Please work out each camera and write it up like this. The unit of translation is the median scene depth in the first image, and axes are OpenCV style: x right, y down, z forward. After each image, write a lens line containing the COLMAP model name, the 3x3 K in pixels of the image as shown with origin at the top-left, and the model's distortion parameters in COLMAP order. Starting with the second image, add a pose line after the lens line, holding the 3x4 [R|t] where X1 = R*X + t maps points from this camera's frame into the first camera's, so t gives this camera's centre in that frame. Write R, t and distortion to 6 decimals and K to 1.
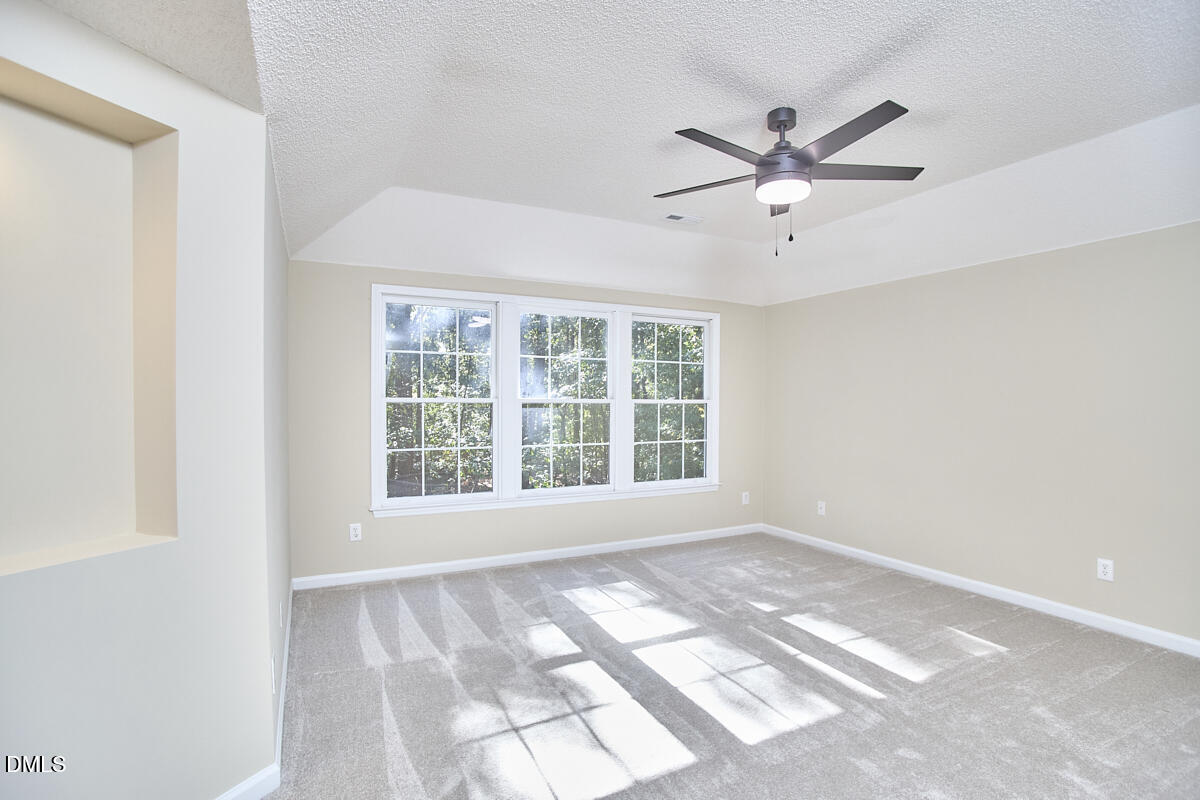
lens RADIAL K [[591.1, 0, 600.0], [0, 591.1, 400.0], [0, 0, 1]] dist [-0.074436, 0.000085]
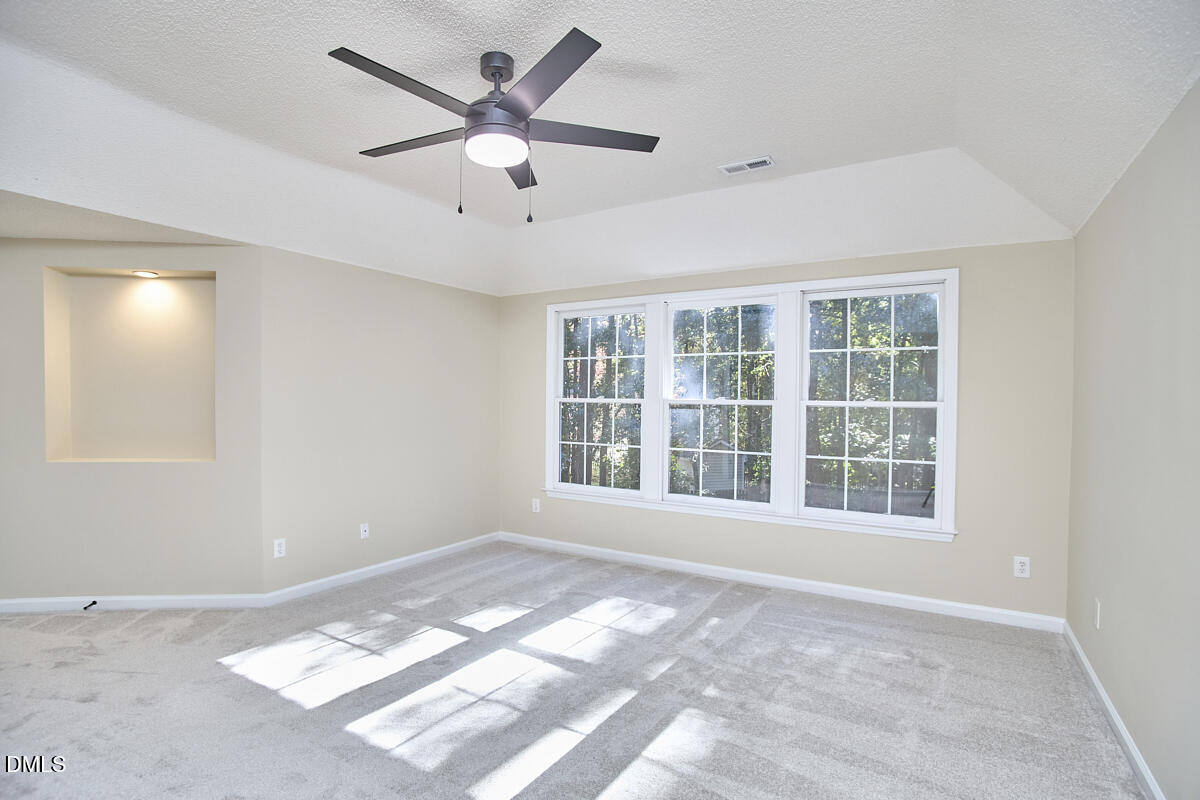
lens RADIAL K [[596.8, 0, 597.2], [0, 596.8, 408.9], [0, 0, 1]] dist [-0.053930, 0.000815]
pose [[0.506787, 0.013407, -0.861967, 0.735094], [-0.006257, 0.999910, 0.011874, 0.002655], [0.862048, -0.000624, 0.506826, 0.451999]]
